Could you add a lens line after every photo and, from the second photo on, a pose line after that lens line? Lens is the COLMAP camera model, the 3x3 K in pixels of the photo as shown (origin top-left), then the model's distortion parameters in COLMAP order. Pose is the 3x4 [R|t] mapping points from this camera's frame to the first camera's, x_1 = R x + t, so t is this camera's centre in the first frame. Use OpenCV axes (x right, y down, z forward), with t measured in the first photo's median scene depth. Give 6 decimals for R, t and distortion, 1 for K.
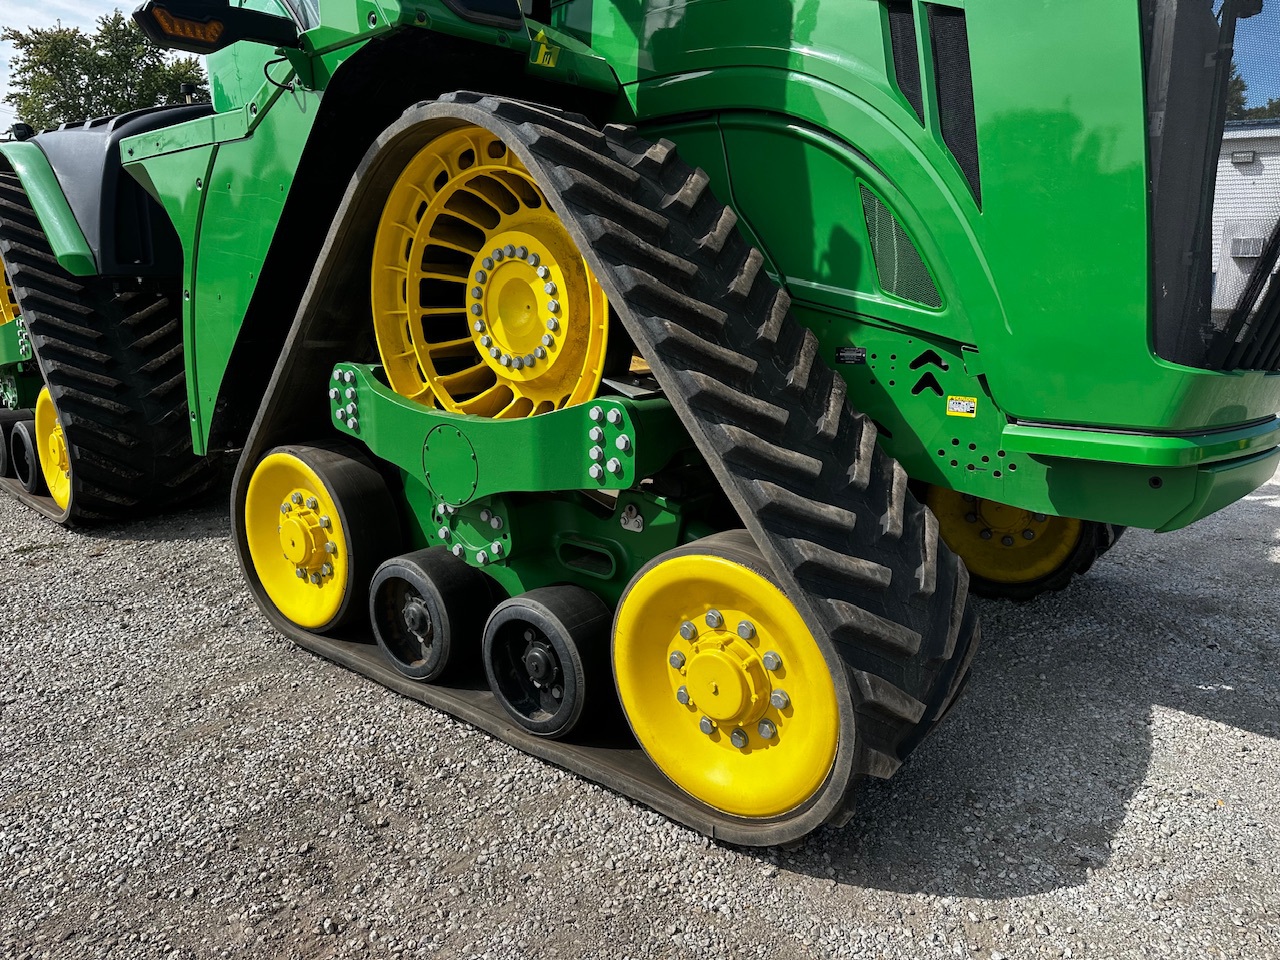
lens RADIAL K [[892.7, 0, 651.9], [0, 892.7, 471.1], [0, 0, 1]] dist [0.101683, -0.145358]
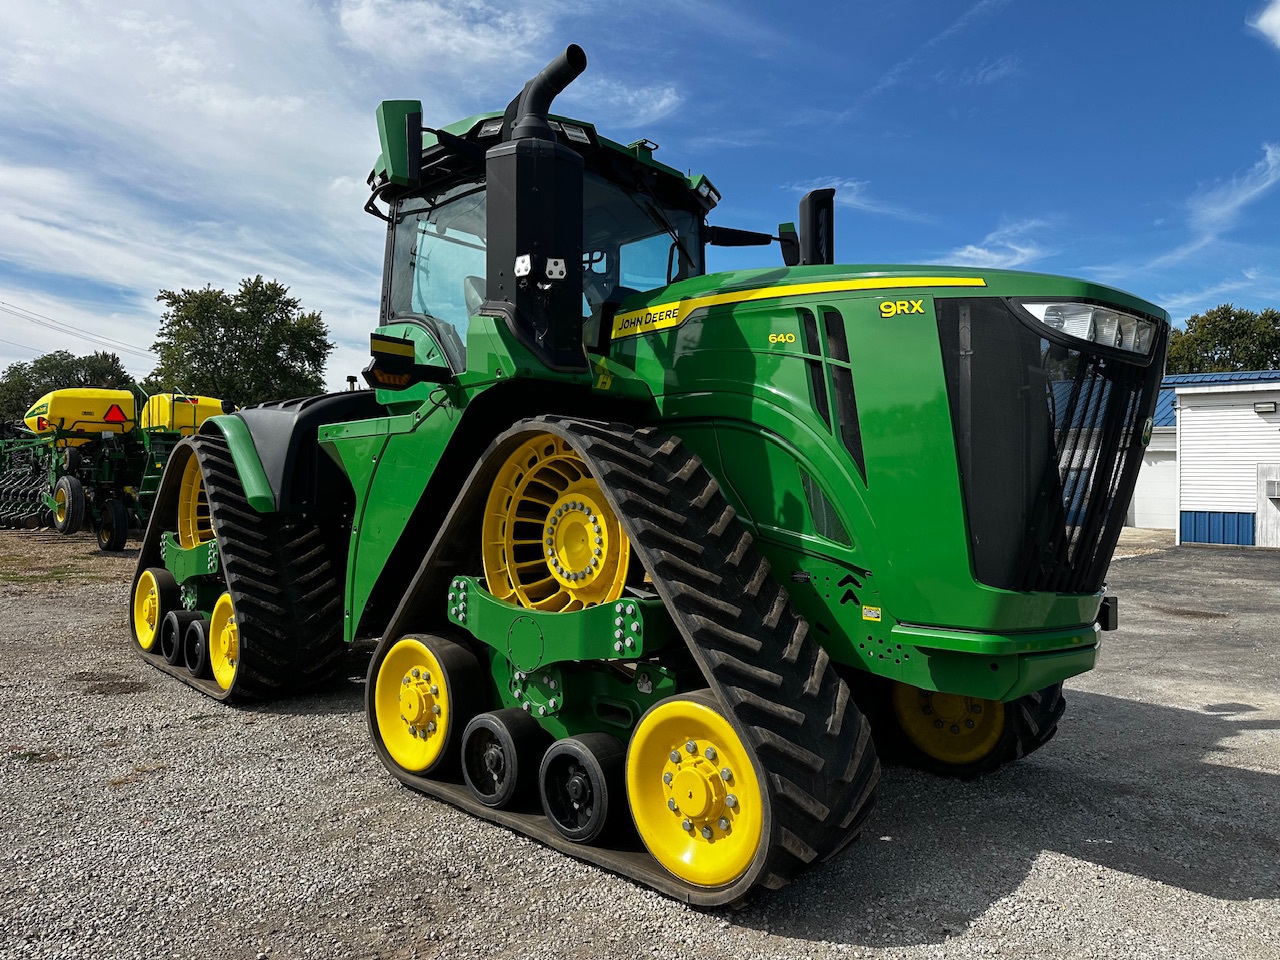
lens RADIAL K [[892.0, 0, 647.3], [0, 892.0, 466.5], [0, 0, 1]] dist [0.091787, -0.148926]
pose [[0.996613, 0.008440, -0.081801, 0.097979], [-0.028783, 0.967599, -0.250846, 0.076097], [0.077034, 0.252350, 0.964565, -0.506717]]
